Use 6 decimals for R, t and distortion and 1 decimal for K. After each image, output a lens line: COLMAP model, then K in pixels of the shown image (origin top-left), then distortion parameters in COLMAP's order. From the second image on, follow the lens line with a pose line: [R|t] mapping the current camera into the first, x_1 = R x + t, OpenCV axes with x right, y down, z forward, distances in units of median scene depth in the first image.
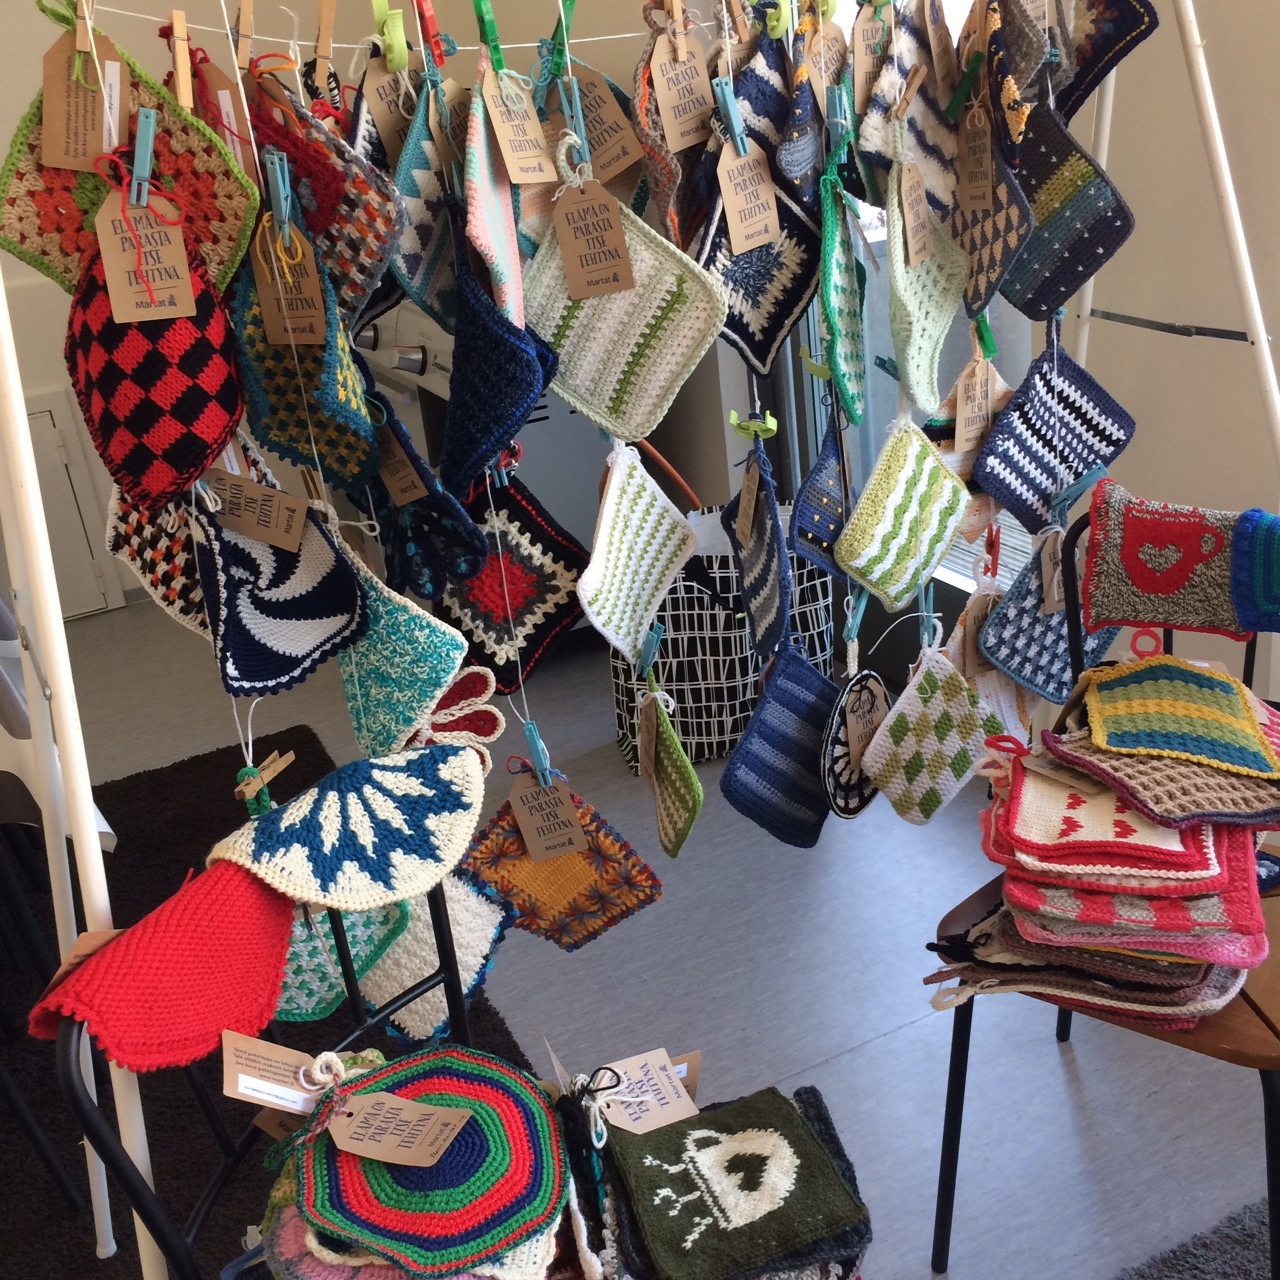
lens RADIAL K [[1361.9, 0, 663.4], [0, 1361.9, 640.1], [0, 0, 1]] dist [0.002662, -0.003402]
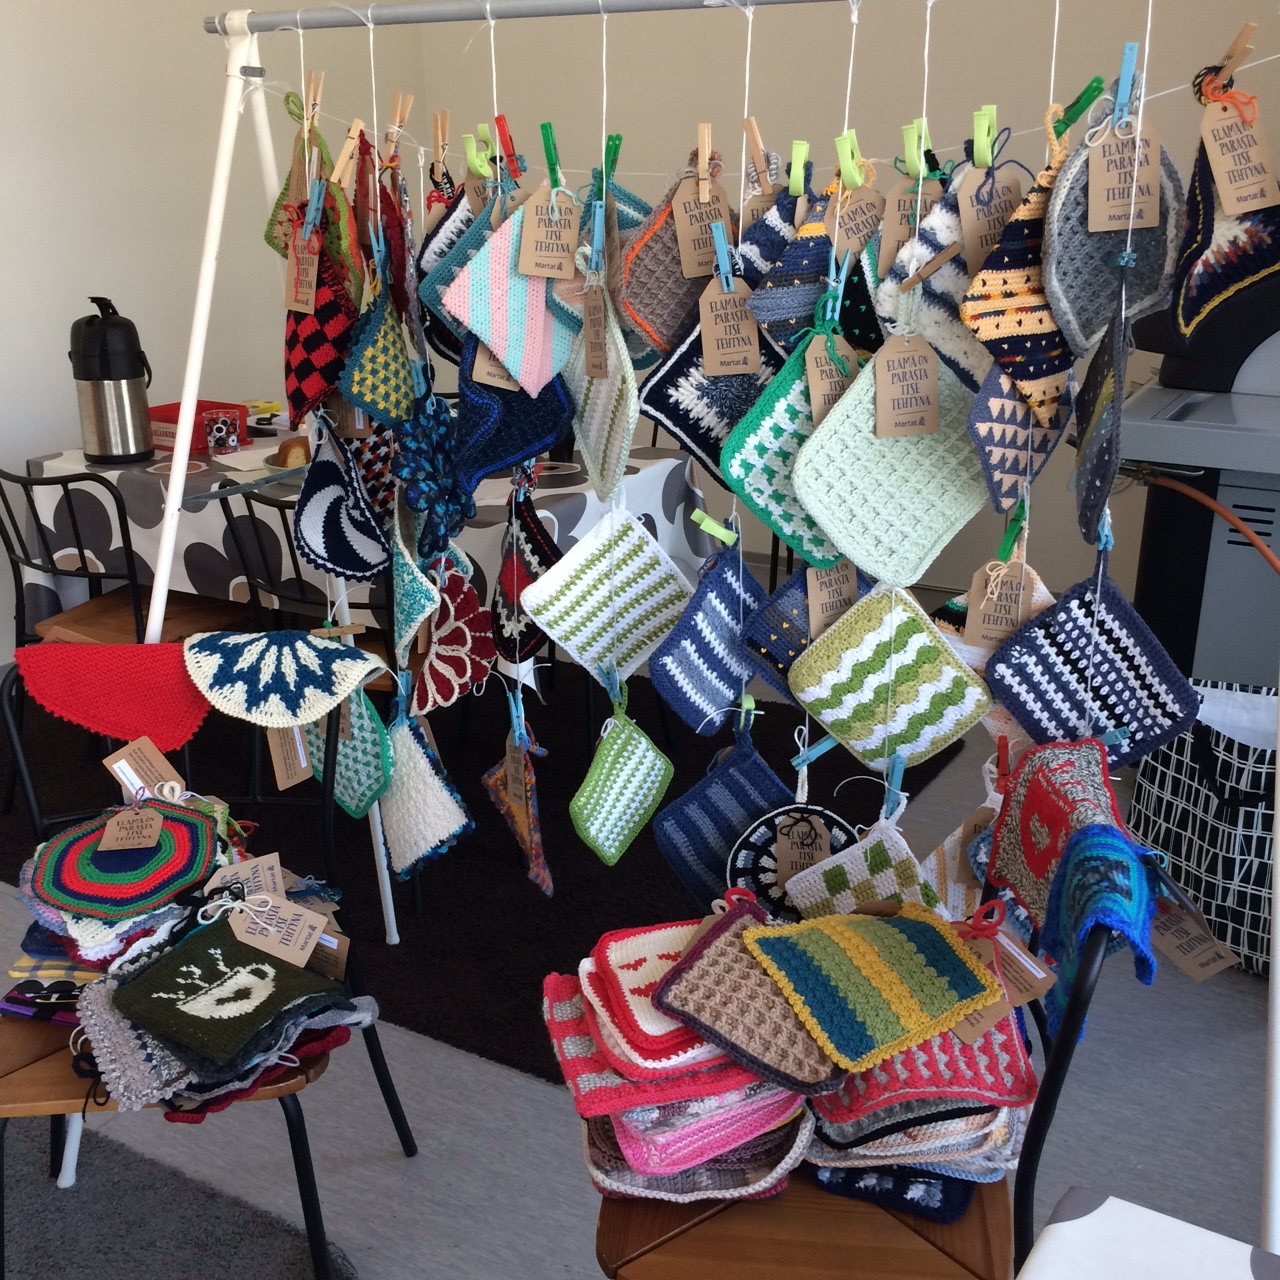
lens RADIAL K [[1361.9, 0, 663.4], [0, 1361.9, 640.1], [0, 0, 1]] dist [0.002662, -0.003402]
pose [[0.590008, 0.380567, -0.712080, 0.915650], [-0.388766, 0.906882, 0.162558, -0.254458], [0.707638, 0.180922, 0.683020, 0.249559]]
